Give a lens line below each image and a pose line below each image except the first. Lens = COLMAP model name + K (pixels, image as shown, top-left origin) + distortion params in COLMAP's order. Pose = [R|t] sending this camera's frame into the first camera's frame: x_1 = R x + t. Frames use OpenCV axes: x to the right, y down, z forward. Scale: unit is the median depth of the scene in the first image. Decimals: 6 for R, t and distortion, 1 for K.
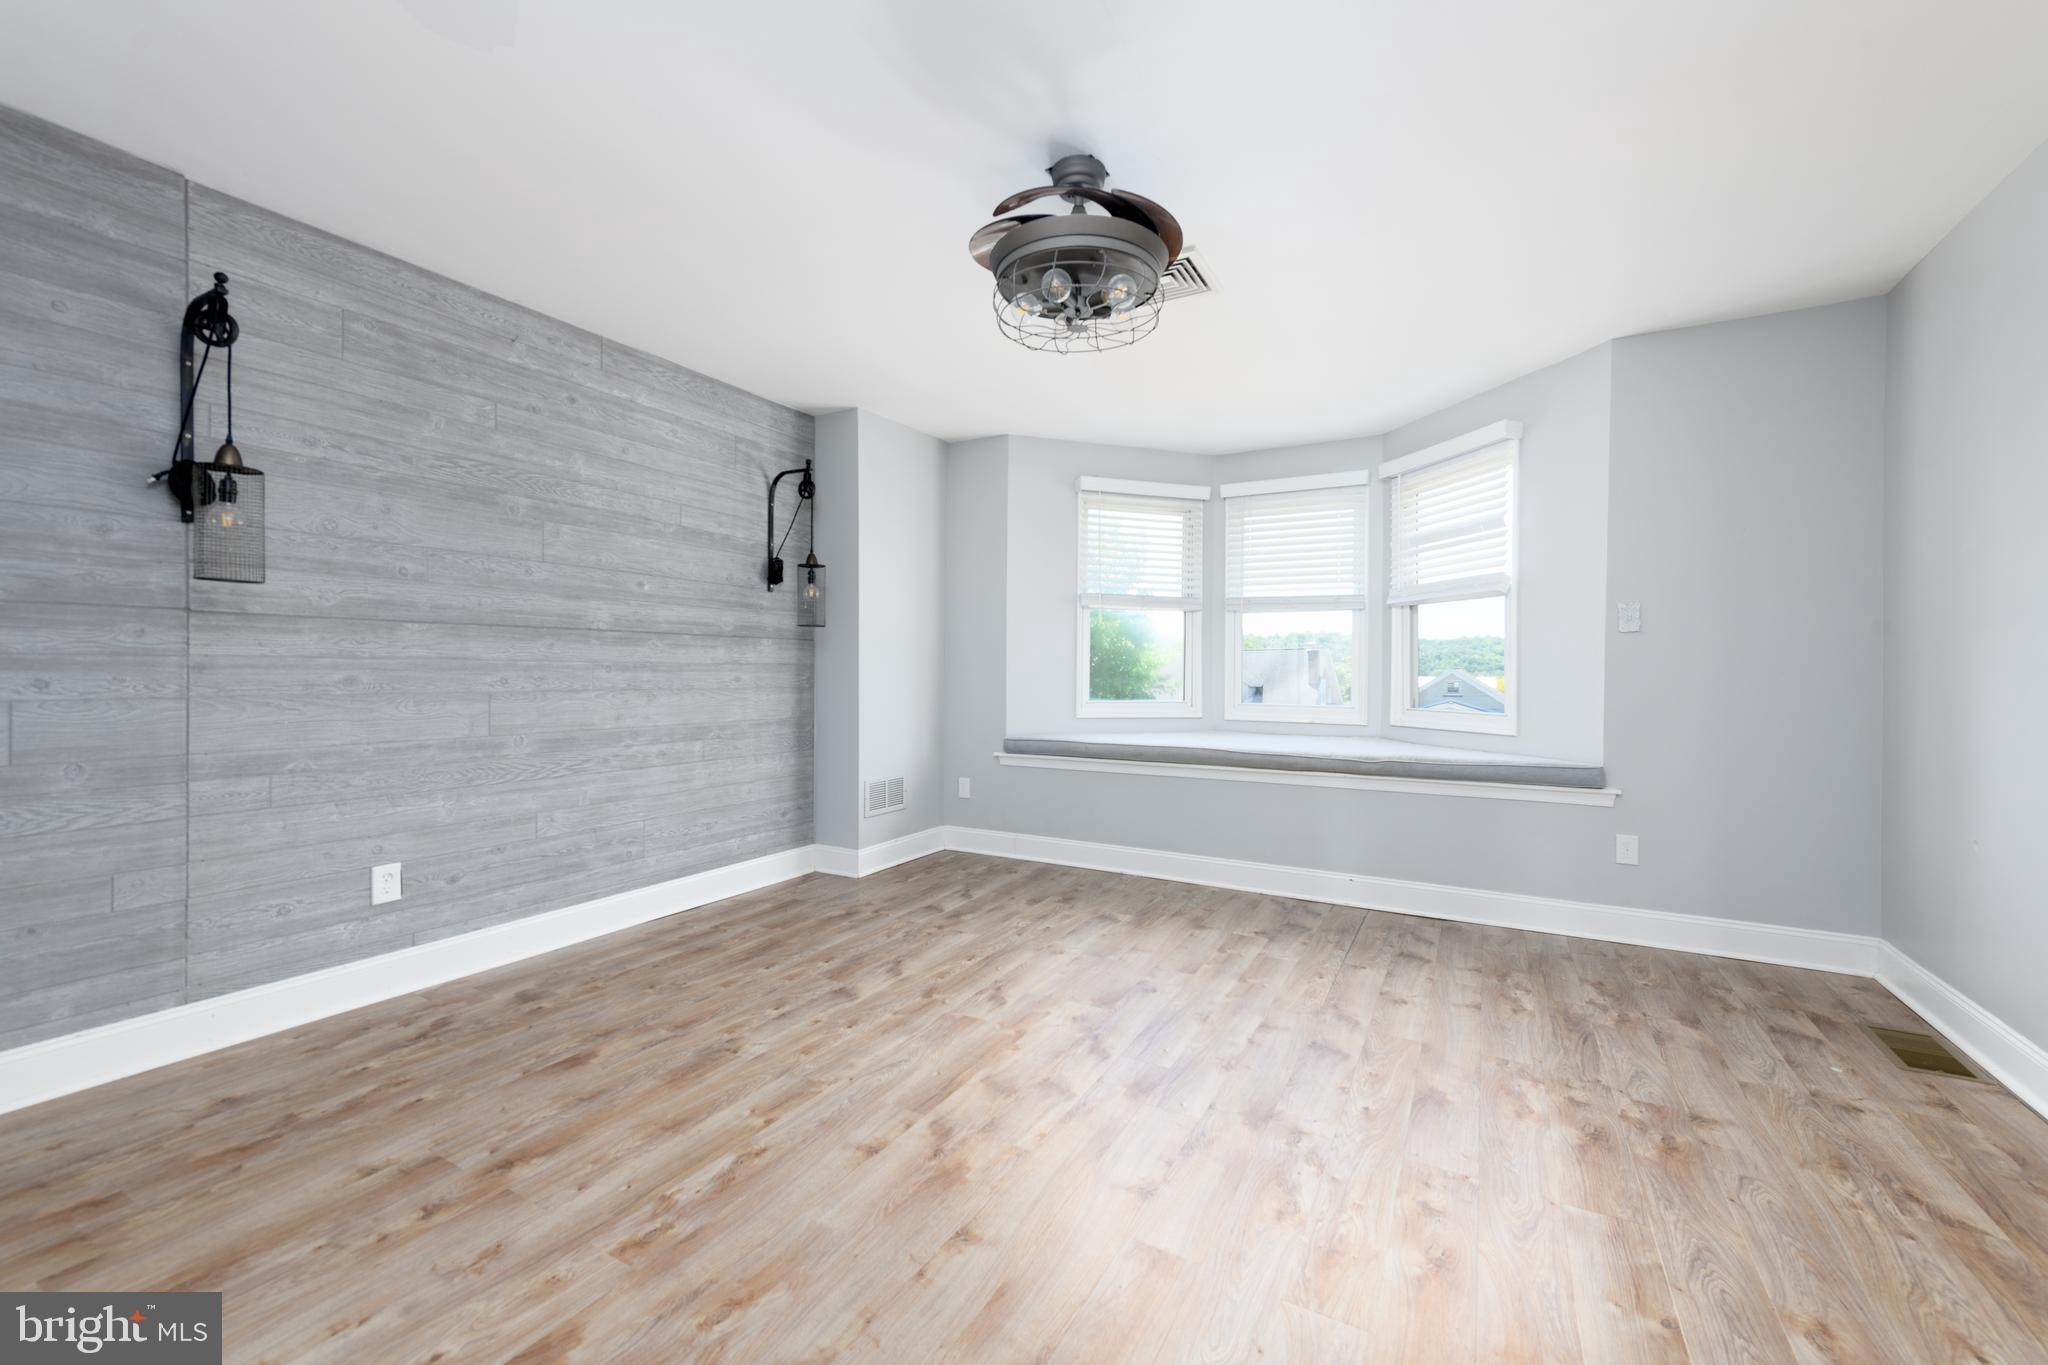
lens RADIAL K [[791.3, 0, 1015.0], [0, 791.3, 672.4], [0, 0, 1]] dist [0.012027, -0.001817]
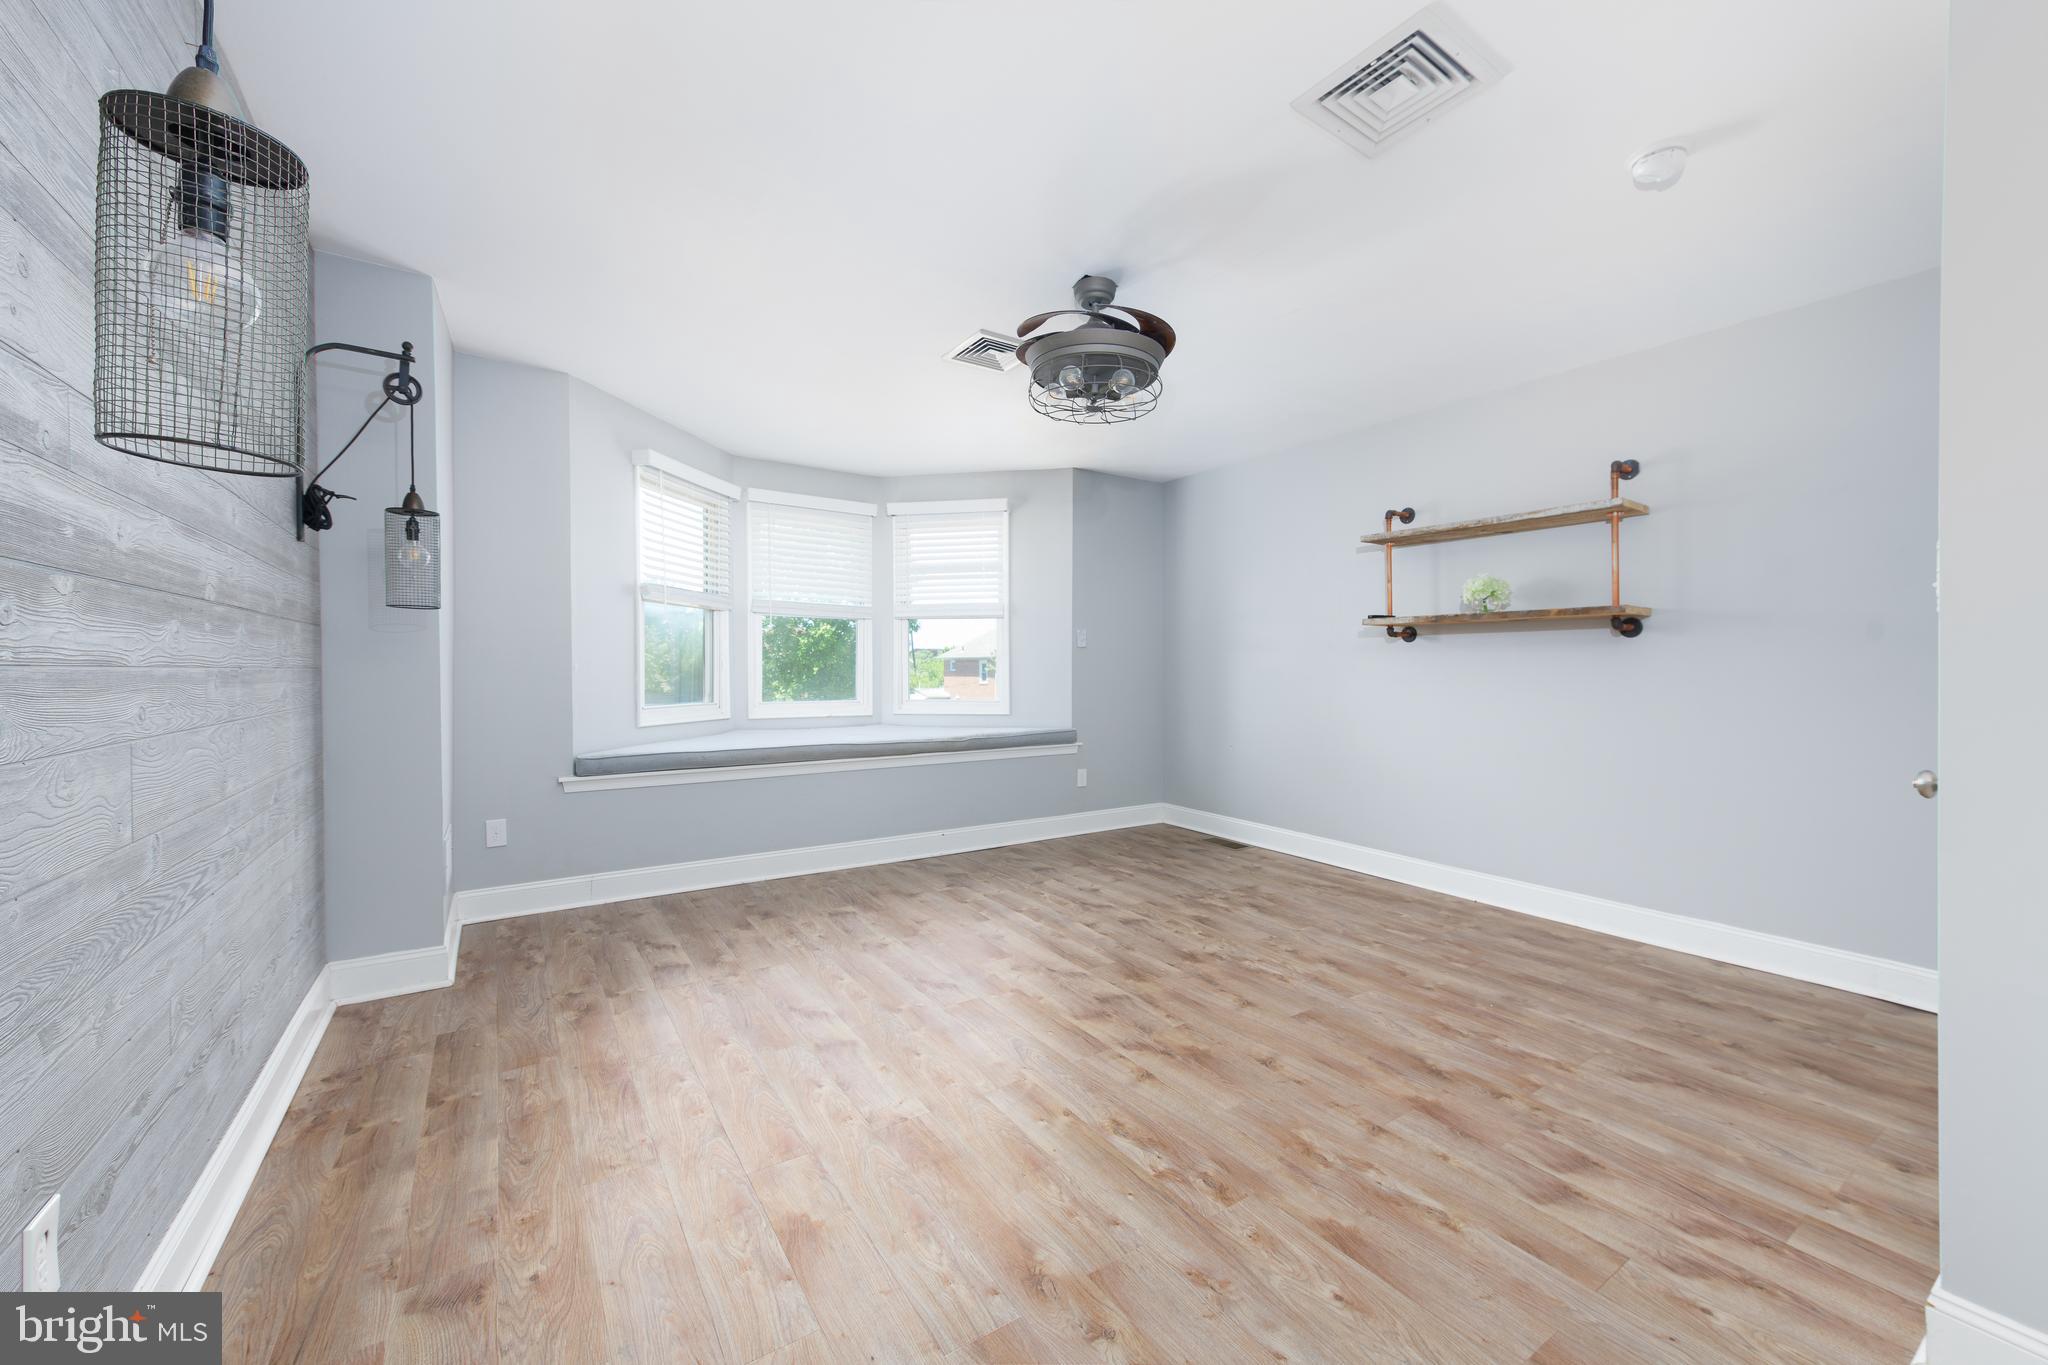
lens RADIAL K [[791.3, 0, 1019.1], [0, 791.3, 684.4], [0, 0, 1]] dist [0.012027, -0.001817]
pose [[0.469779, -0.023916, 0.882460, -0.787069], [0.002762, 0.999668, 0.025622, -0.016352], [-0.882780, -0.009599, 0.469689, 0.361456]]
